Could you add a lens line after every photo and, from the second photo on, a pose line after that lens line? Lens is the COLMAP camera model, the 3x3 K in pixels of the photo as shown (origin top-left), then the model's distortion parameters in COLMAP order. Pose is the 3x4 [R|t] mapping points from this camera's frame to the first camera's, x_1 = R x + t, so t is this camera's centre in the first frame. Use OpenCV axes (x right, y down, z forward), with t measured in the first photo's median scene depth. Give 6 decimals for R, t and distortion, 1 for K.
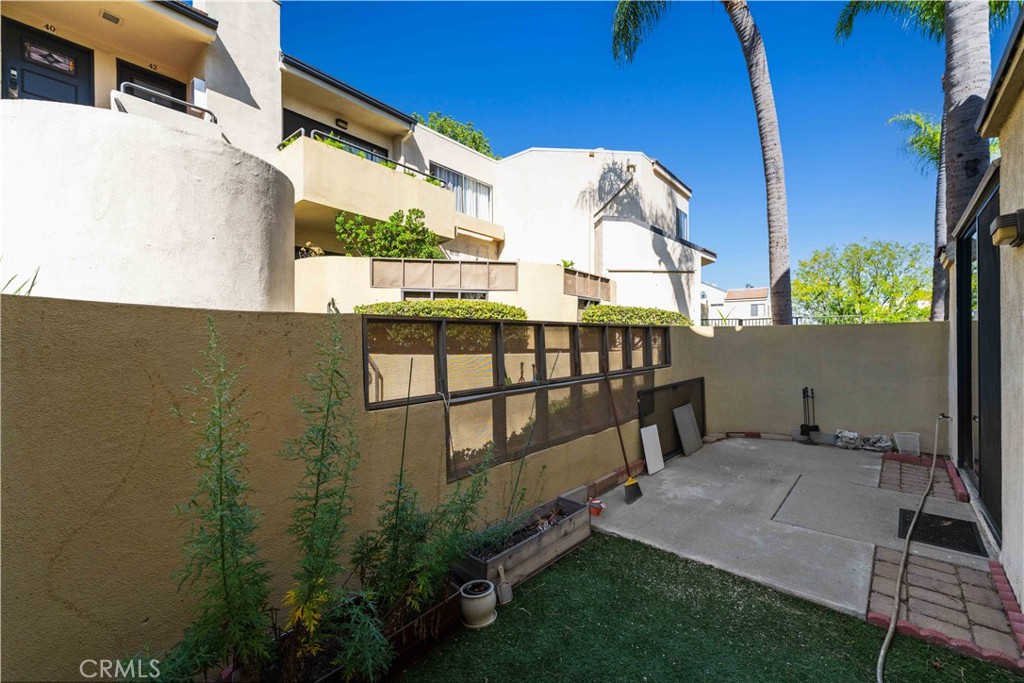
lens RADIAL K [[408.8, 0, 513.5], [0, 408.8, 343.3], [0, 0, 1]] dist [0.003797, 0.000130]
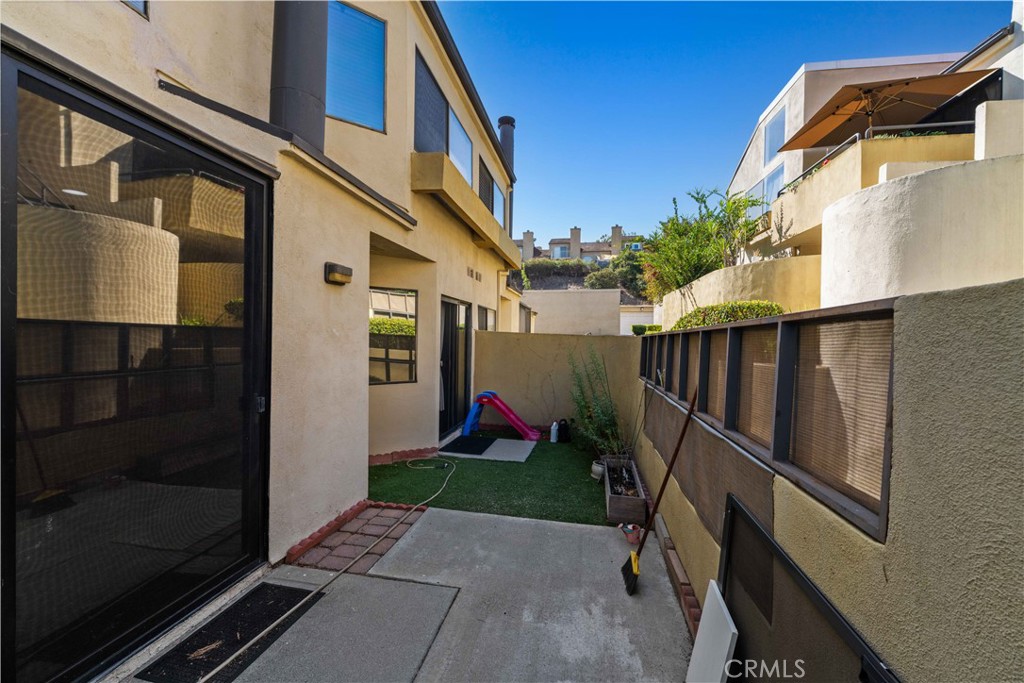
lens RADIAL K [[414.8, 0, 512.3], [0, 414.8, 342.4], [0, 0, 1]] dist [0.001234, -0.000167]
pose [[-0.845881, -0.004891, -0.533349, 1.007628], [-0.014079, 0.999814, 0.013160, -0.036379], [0.533186, 0.018641, -0.845793, 1.781537]]
